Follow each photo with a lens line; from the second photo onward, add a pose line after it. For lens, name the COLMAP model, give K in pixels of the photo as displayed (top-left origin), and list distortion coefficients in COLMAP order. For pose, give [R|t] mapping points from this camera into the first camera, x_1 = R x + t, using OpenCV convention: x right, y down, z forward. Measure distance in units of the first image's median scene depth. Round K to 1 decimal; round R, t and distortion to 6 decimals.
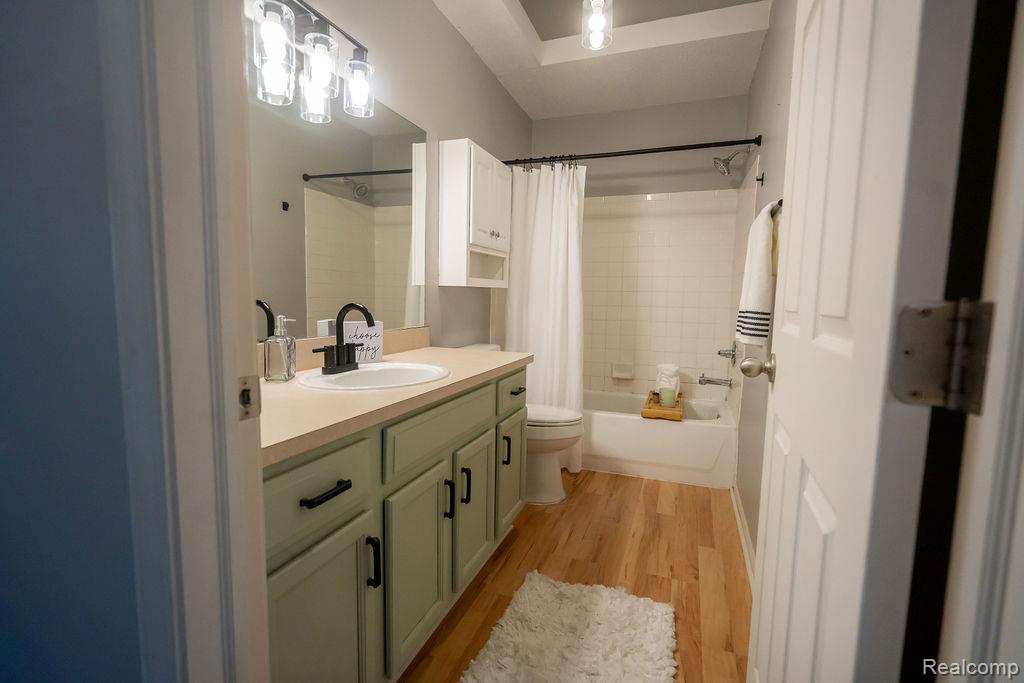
lens RADIAL K [[461.2, 0, 506.0], [0, 461.2, 346.5], [0, 0, 1]] dist [-0.000426, 0.000929]
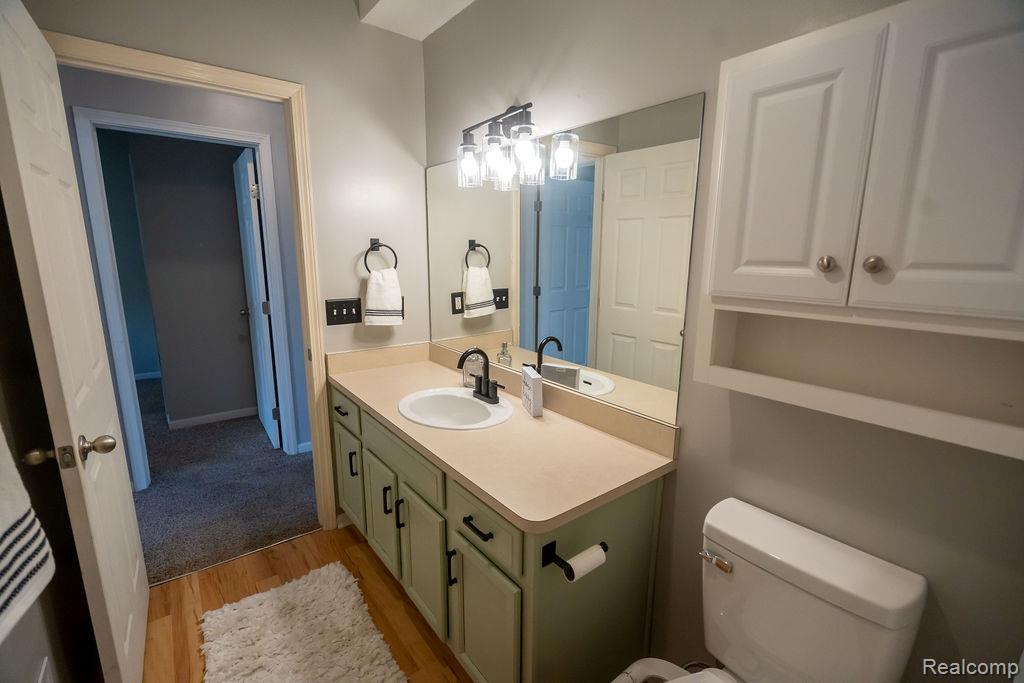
lens RADIAL K [[457.0, 0, 510.4], [0, 457.0, 344.3], [0, 0, 1]] dist [-0.001653, 0.000469]
pose [[-0.516178, 0.155442, -0.842258, 0.412506], [-0.110050, 0.963204, 0.245207, -0.260221], [0.849382, 0.219261, -0.480079, 1.035872]]
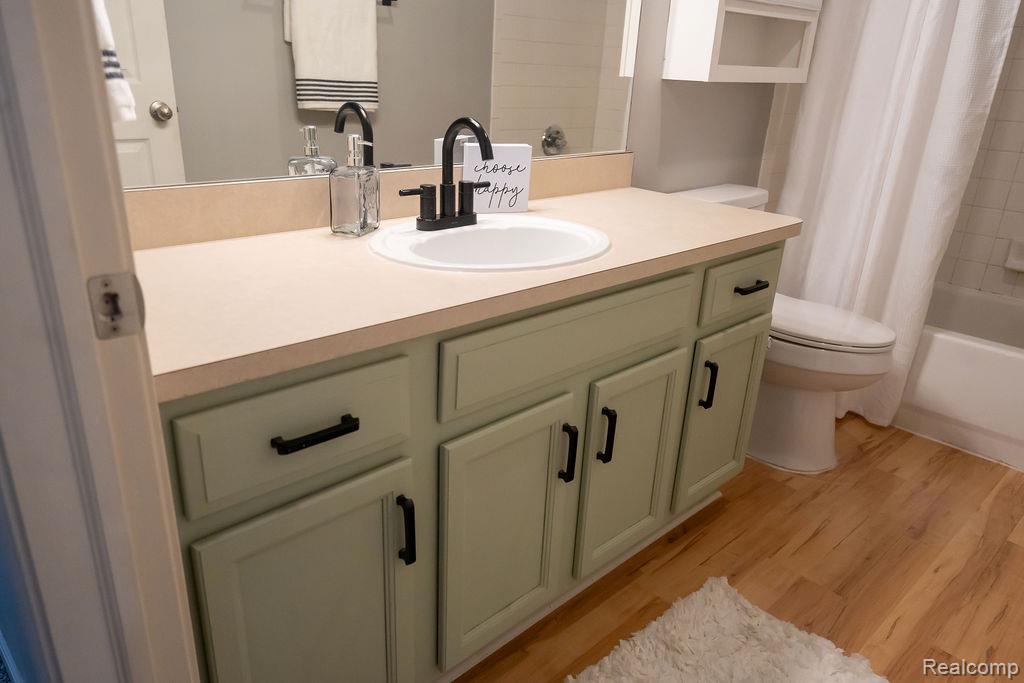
lens RADIAL K [[685.7, 0, 512.0], [0, 685.7, 341.5], [0, 0, 1]] dist [0.005571, -0.001579]
pose [[0.897311, 0.179350, -0.403319, 0.090285], [-0.069219, 0.959600, 0.272721, -0.037946], [0.435938, -0.216799, 0.873474, 0.102299]]
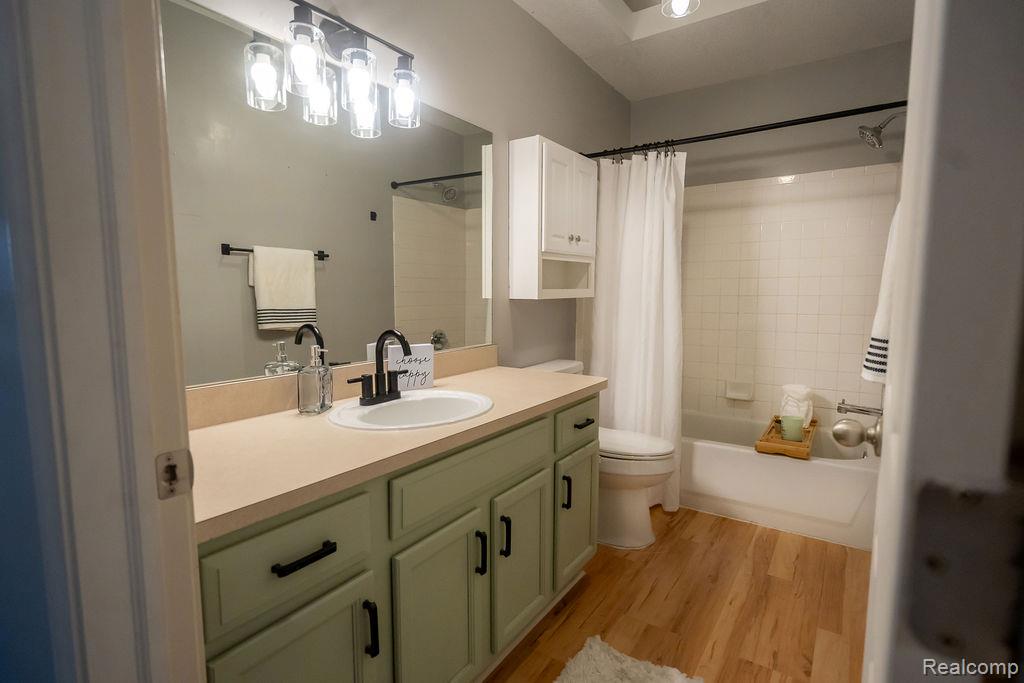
lens RADIAL K [[491.1, 0, 509.8], [0, 491.1, 347.0], [0, 0, 1]] dist [-0.003069, 0.001262]
pose [[0.971544, 0.006667, -0.236766, 0.086536], [-0.005872, 0.999975, 0.004063, -0.040084], [0.236787, -0.002557, 0.971558, 0.053810]]
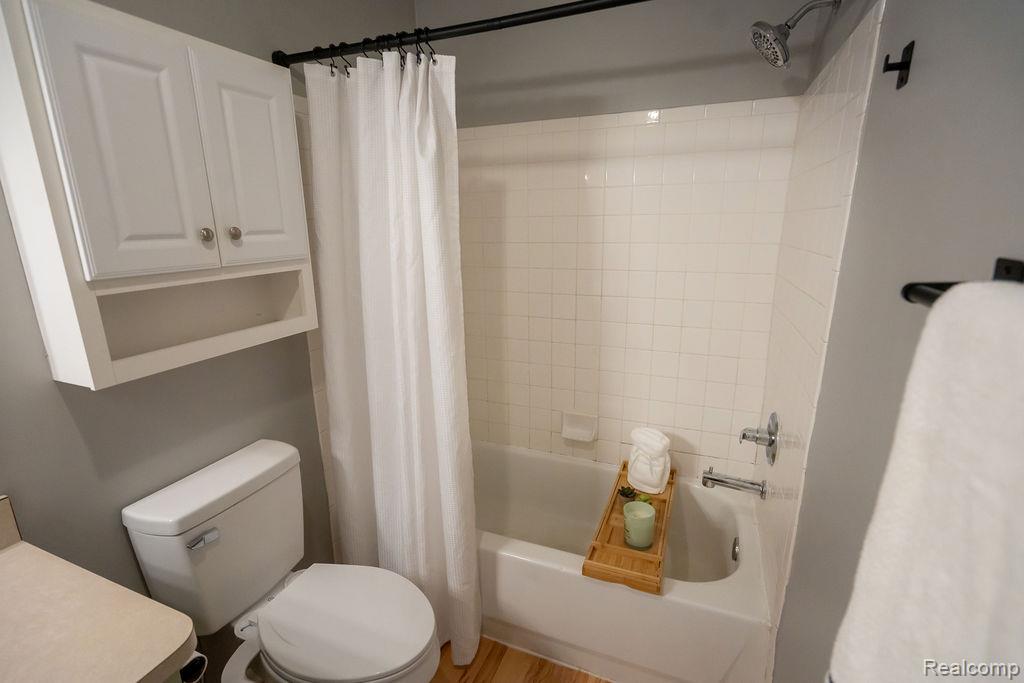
lens RADIAL K [[460.8, 0, 508.7], [0, 460.8, 341.3], [0, 0, 1]] dist [0.001703, 0.000392]
pose [[0.998940, -0.017768, -0.042467, 0.277985], [0.023869, 0.988730, 0.147793, -0.217324], [0.039363, -0.148650, 0.988106, 0.616704]]
